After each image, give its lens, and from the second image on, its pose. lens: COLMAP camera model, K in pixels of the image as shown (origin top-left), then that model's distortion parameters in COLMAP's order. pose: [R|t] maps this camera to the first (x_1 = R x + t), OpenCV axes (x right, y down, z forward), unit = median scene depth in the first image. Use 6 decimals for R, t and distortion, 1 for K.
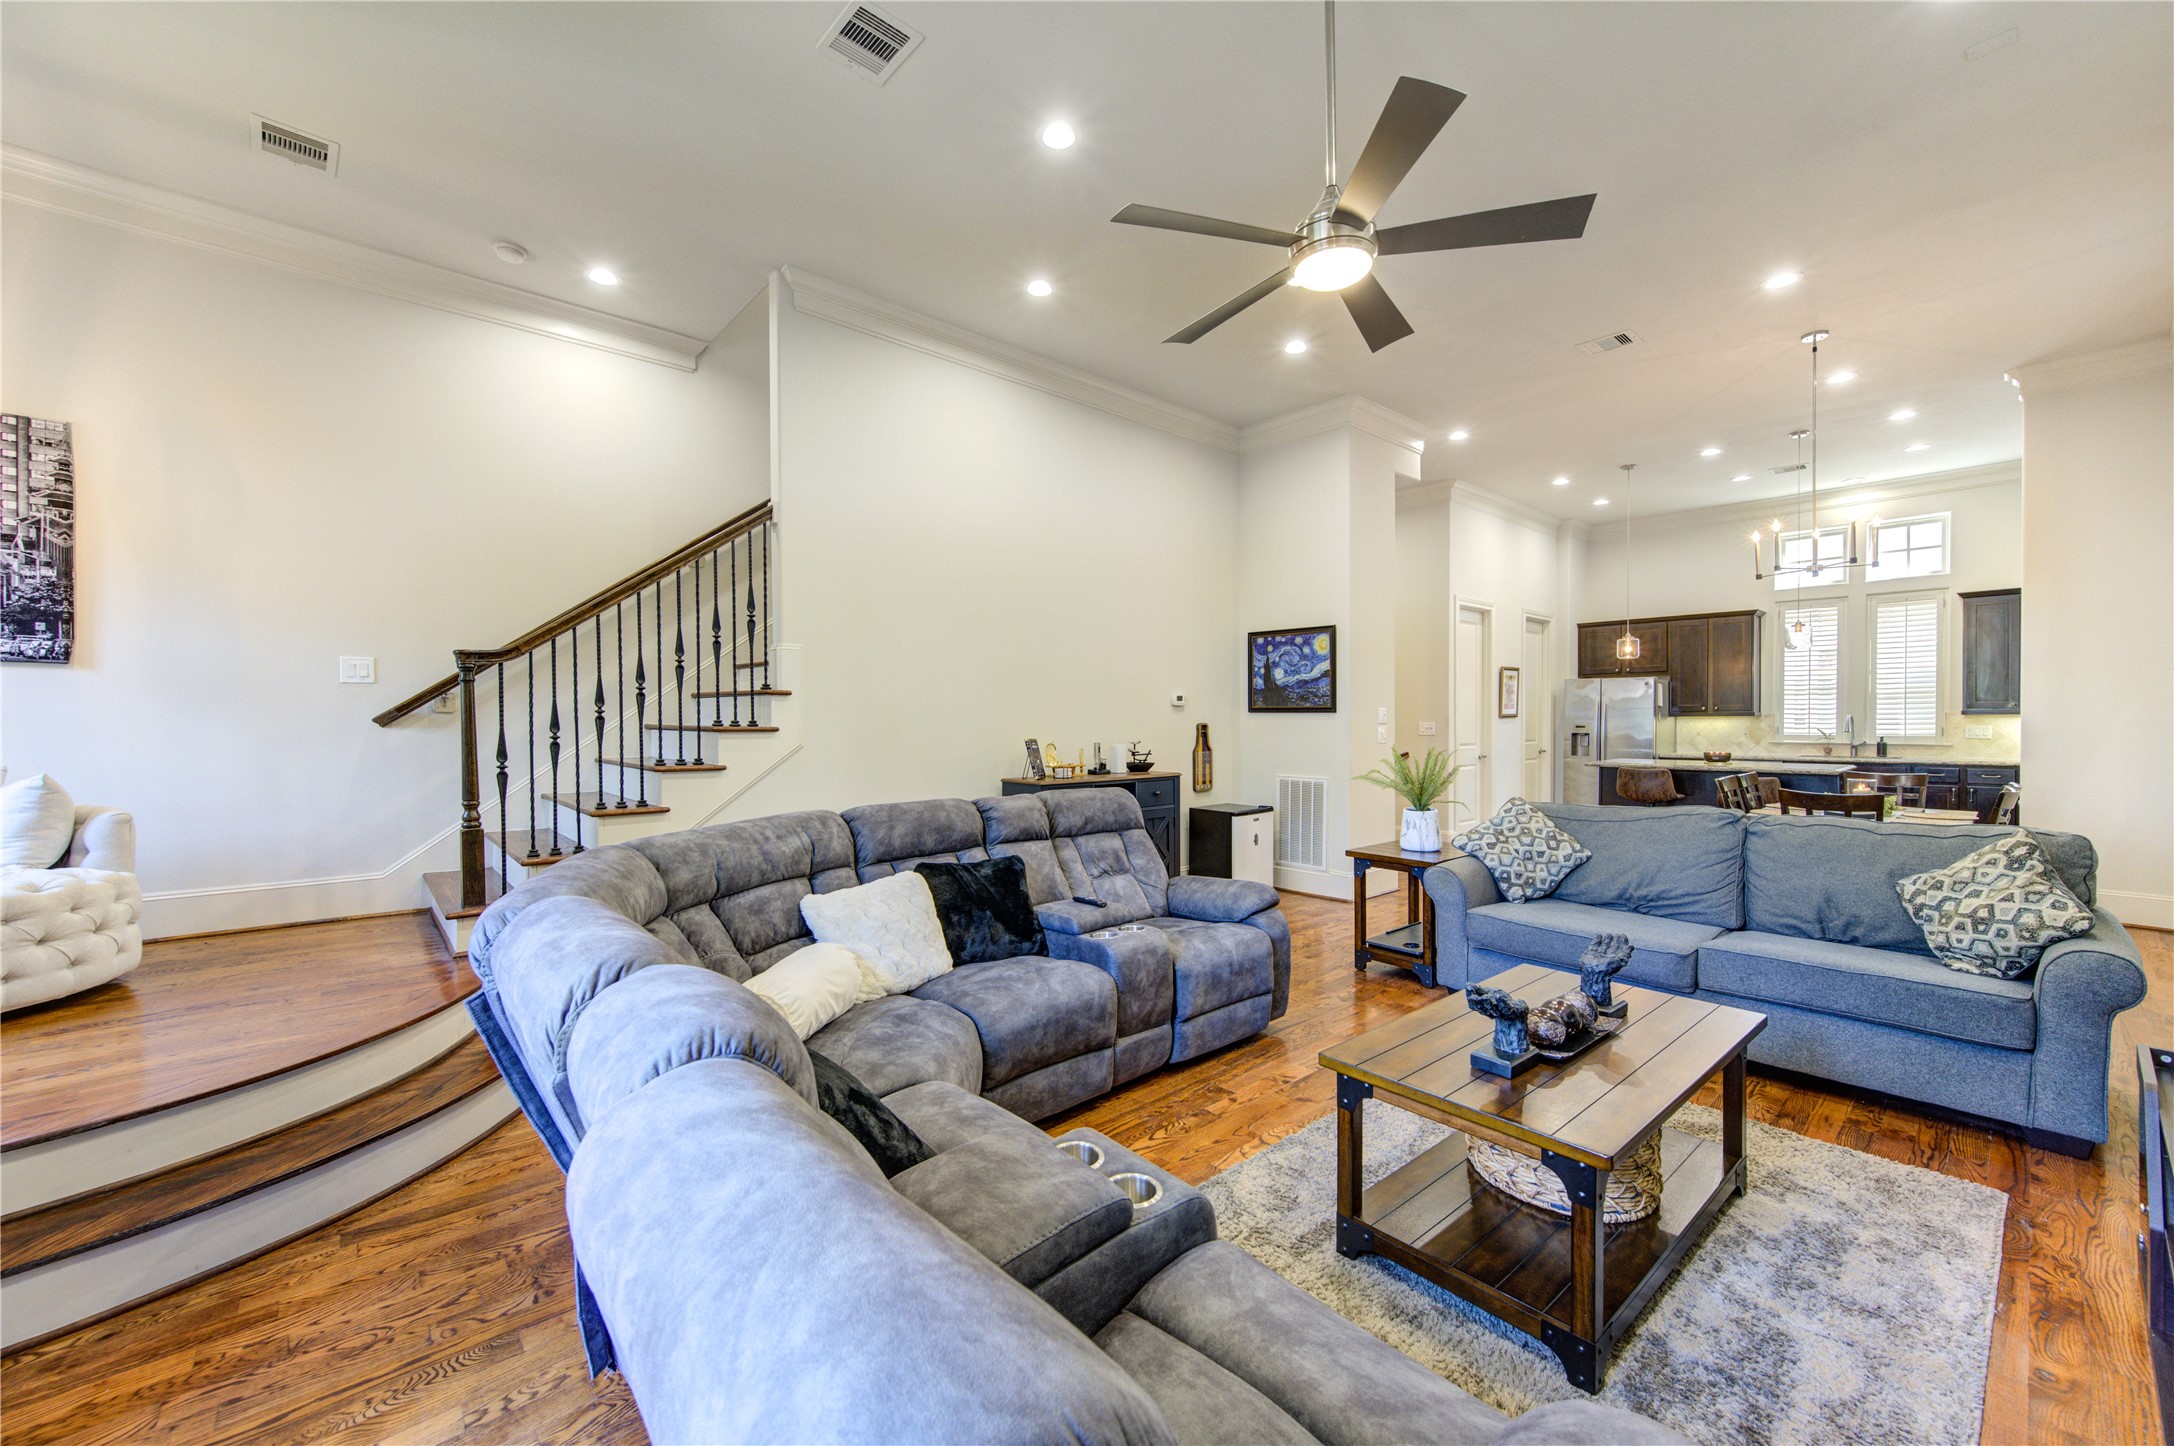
lens RADIAL K [[848.9, 0, 1089.9], [0, 848.9, 732.7], [0, 0, 1]] dist [0.003014, 0.000139]
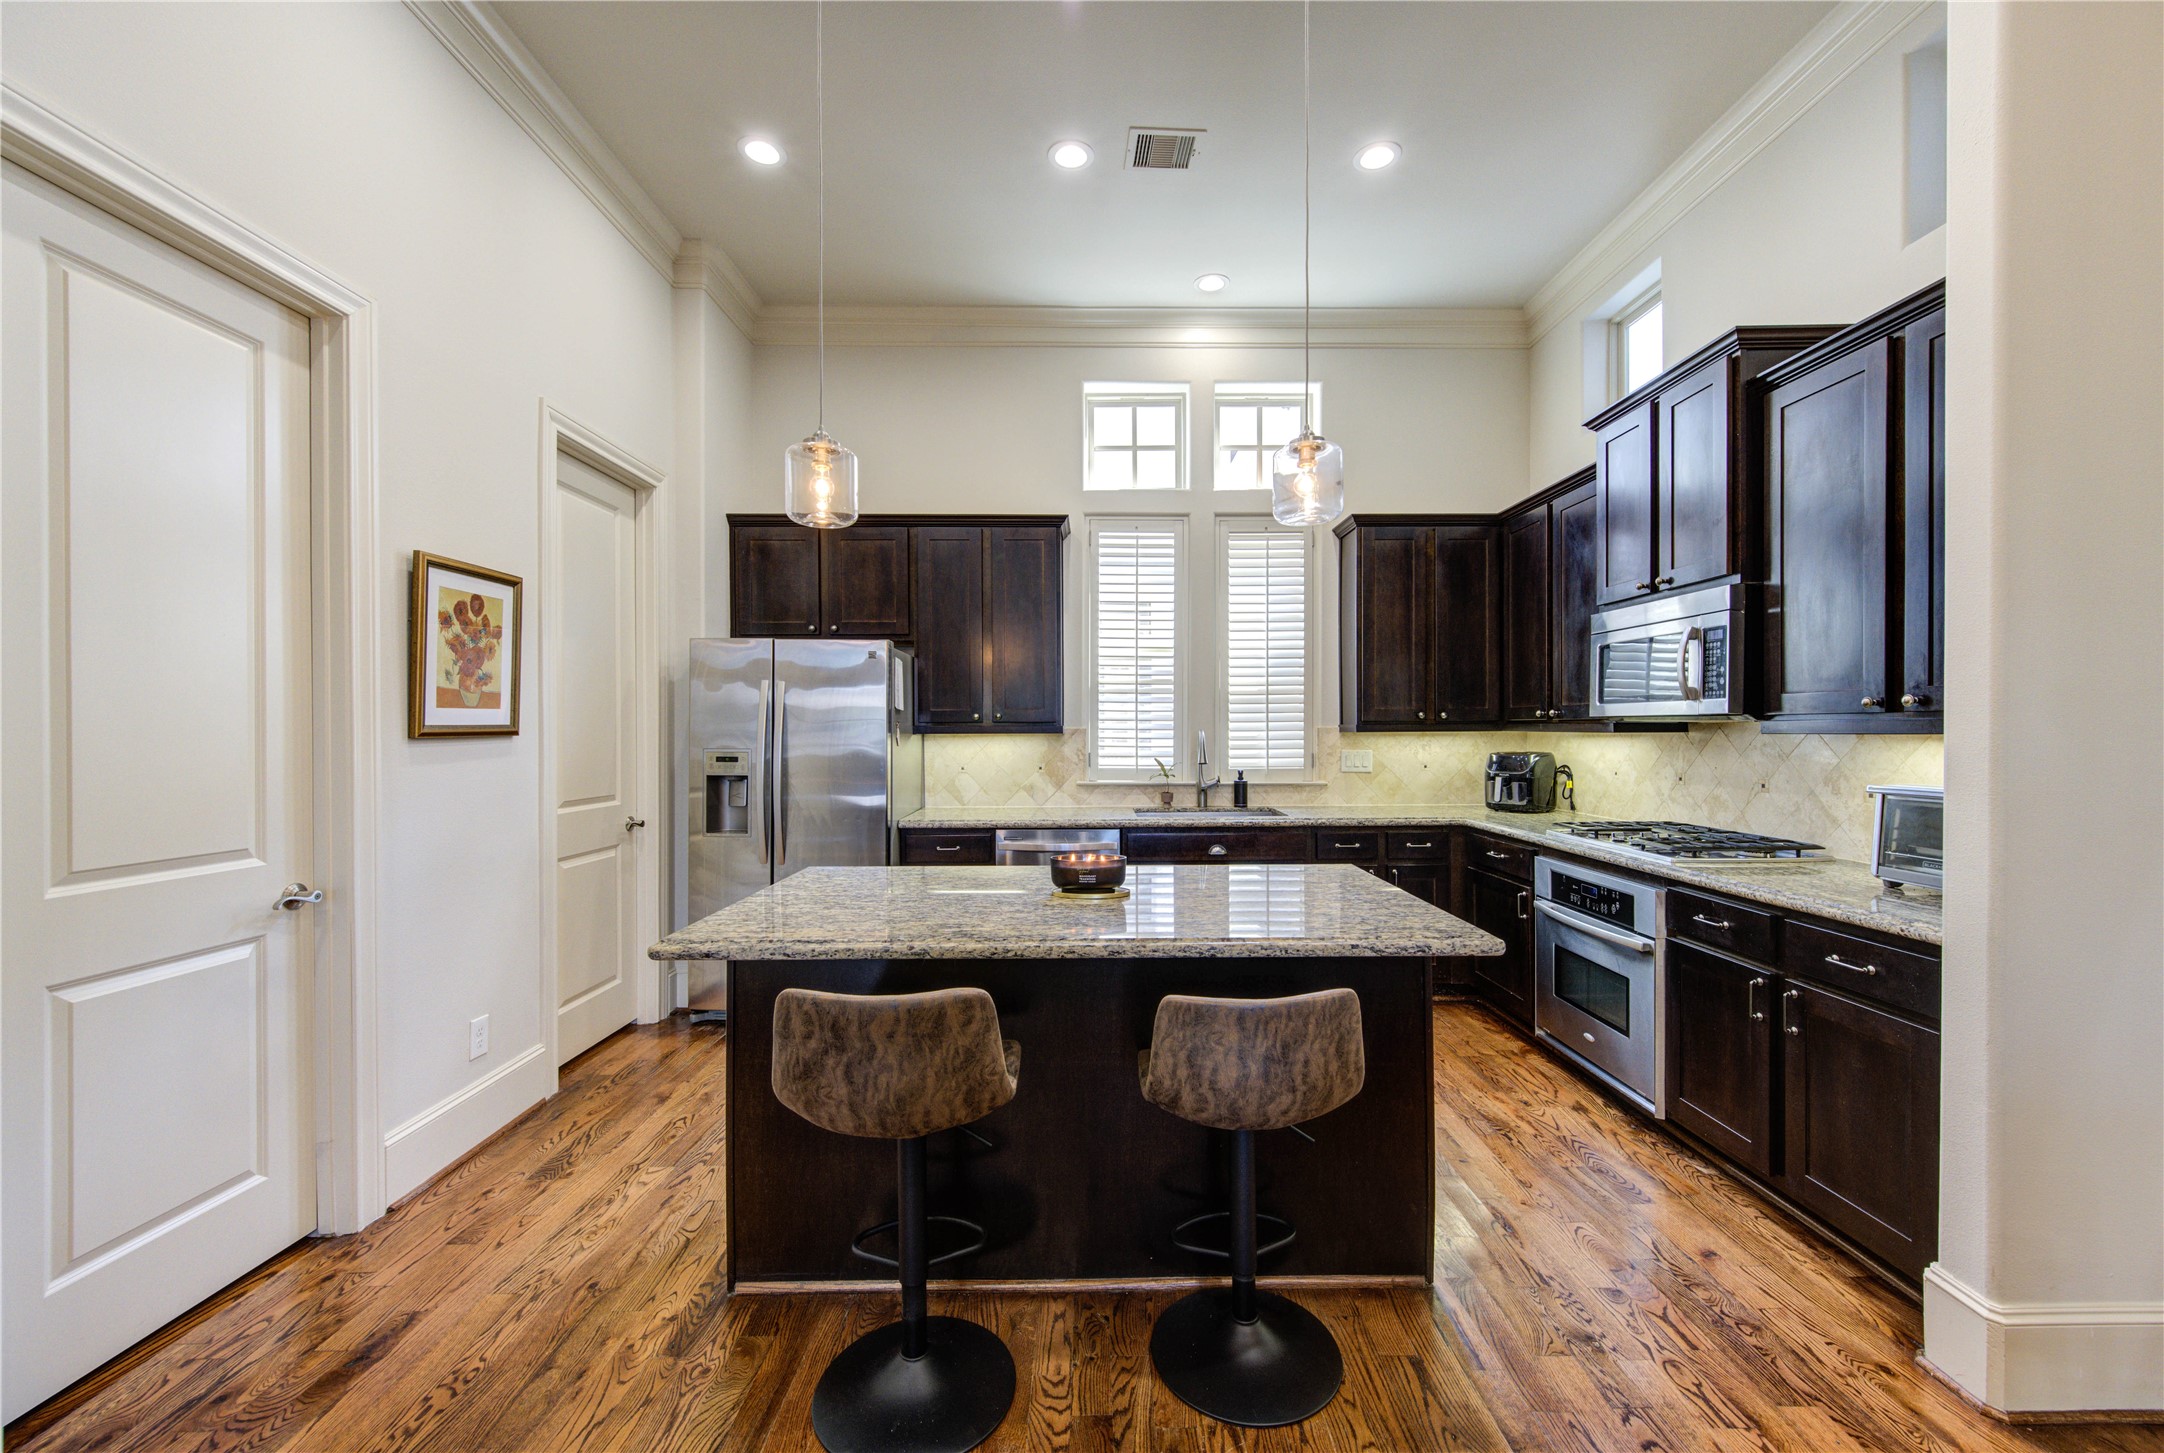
lens RADIAL K [[848.3, 0, 1101.7], [0, 848.3, 735.3], [0, 0, 1]] dist [0.001107, -0.000199]
pose [[0.655586, -0.001290, 0.755119, 0.828802], [0.011978, 0.999890, -0.008691, -0.026609], [-0.755025, 0.014743, 0.655530, 1.284515]]
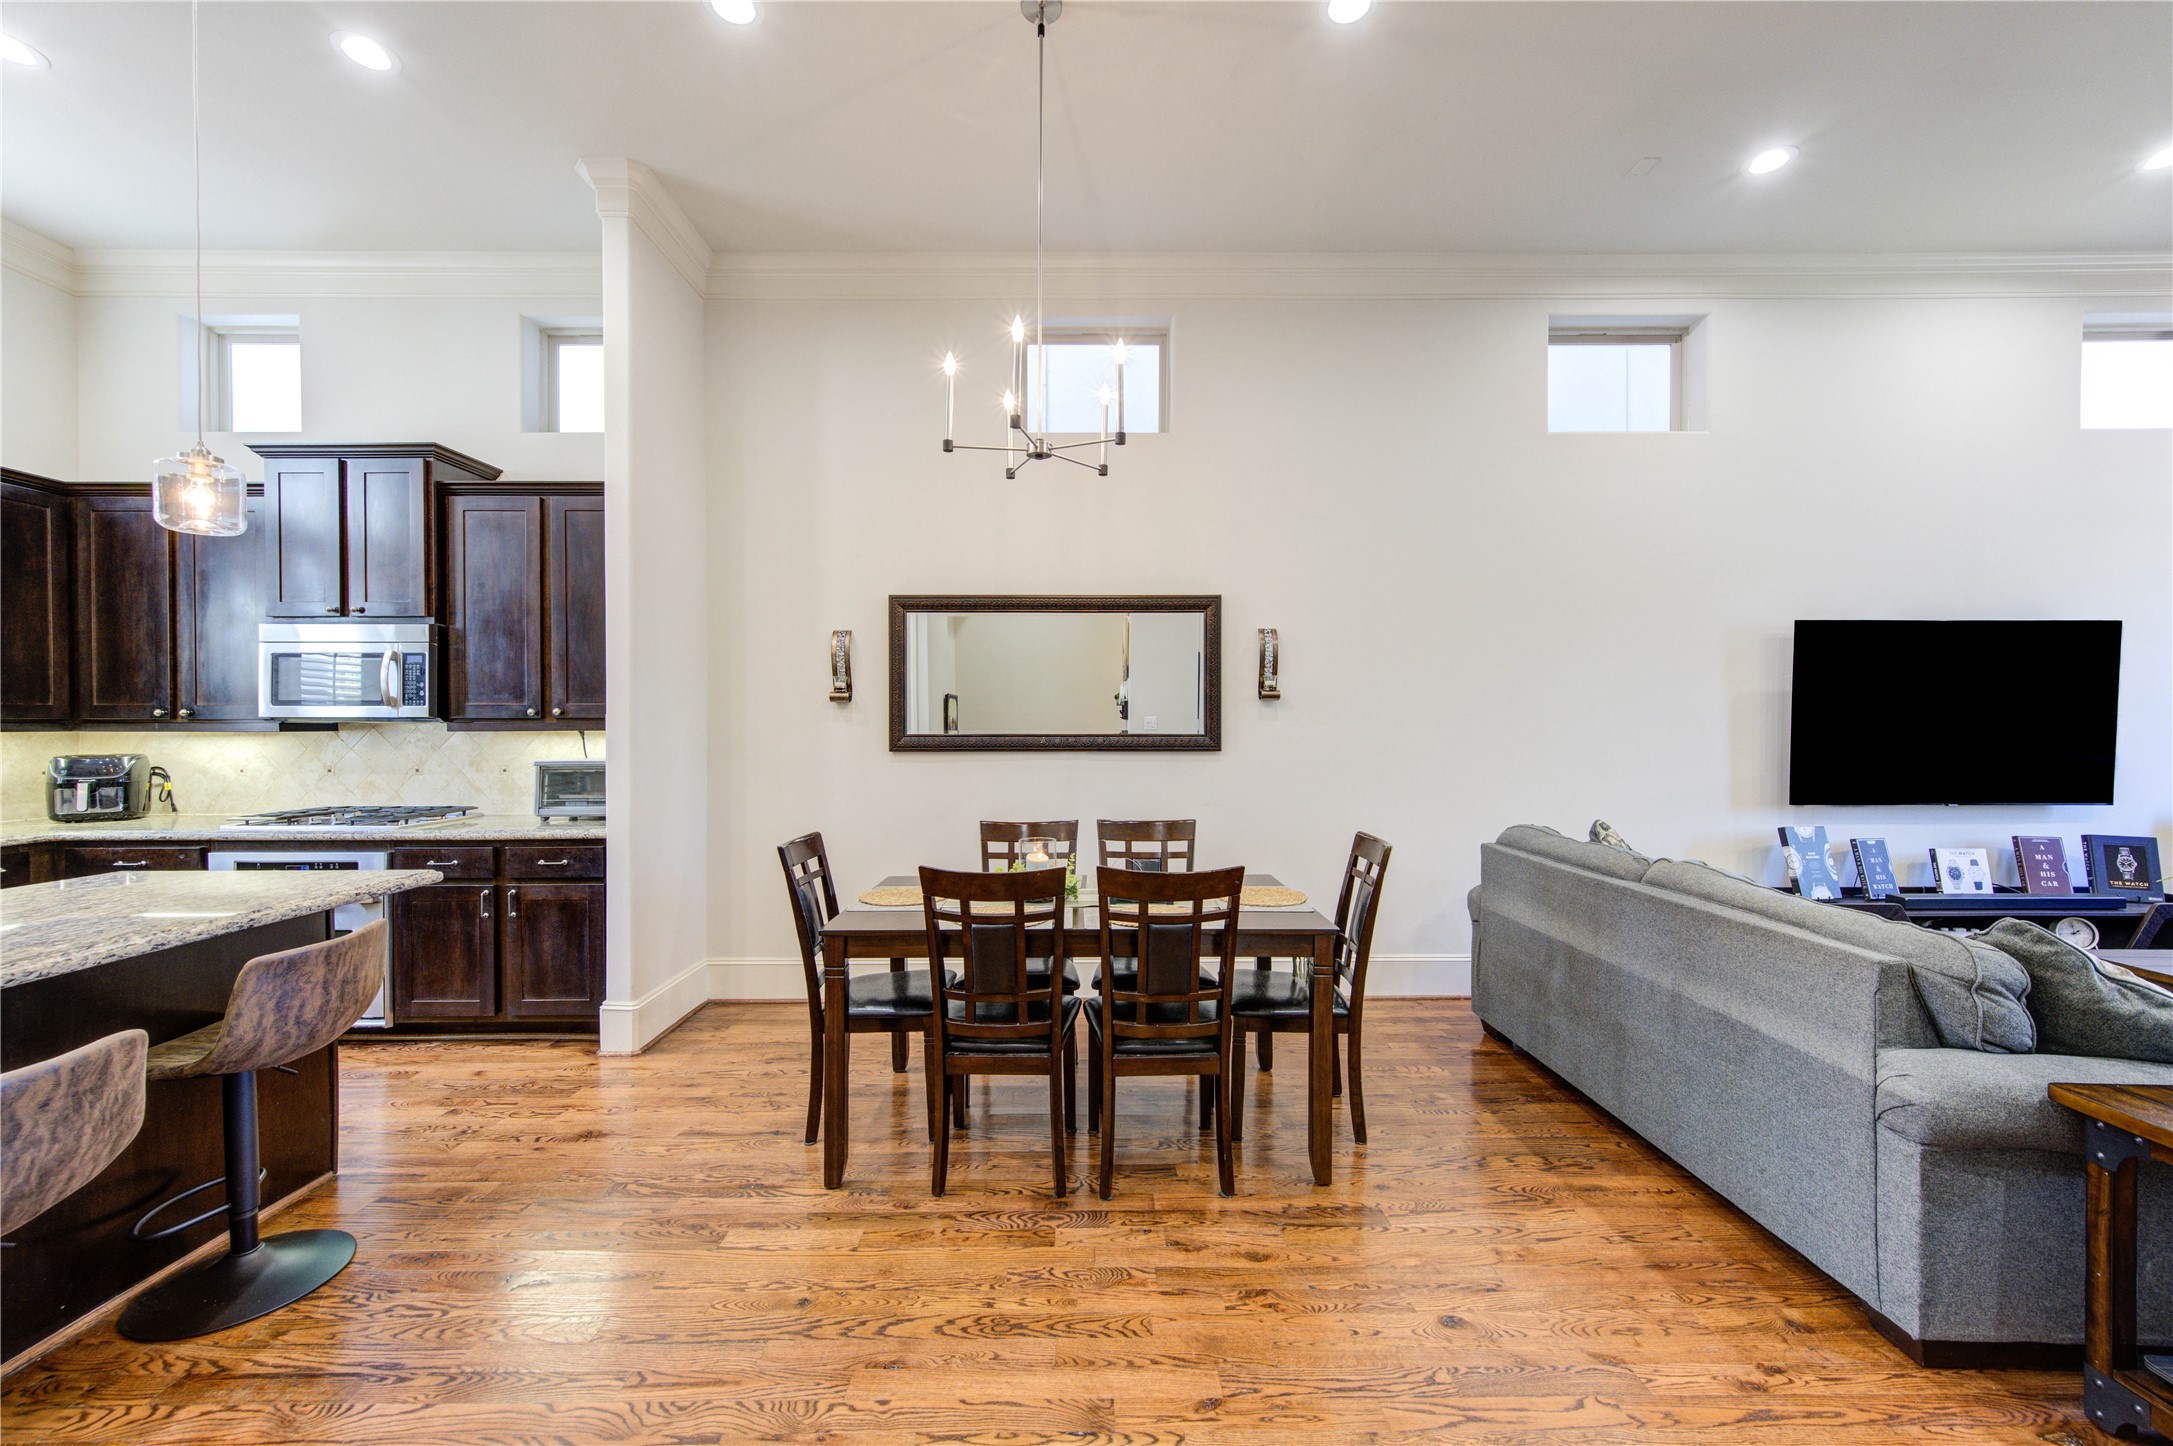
lens RADIAL K [[848.5, 0, 1085.8], [0, 848.5, 727.8], [0, 0, 1]] dist [0.003014, 0.000139]
pose [[-0.749189, 0.006204, 0.662327, 0.542056], [0.018592, 0.999759, 0.011666, -0.029193], [-0.662095, 0.021054, -0.749124, 1.536690]]
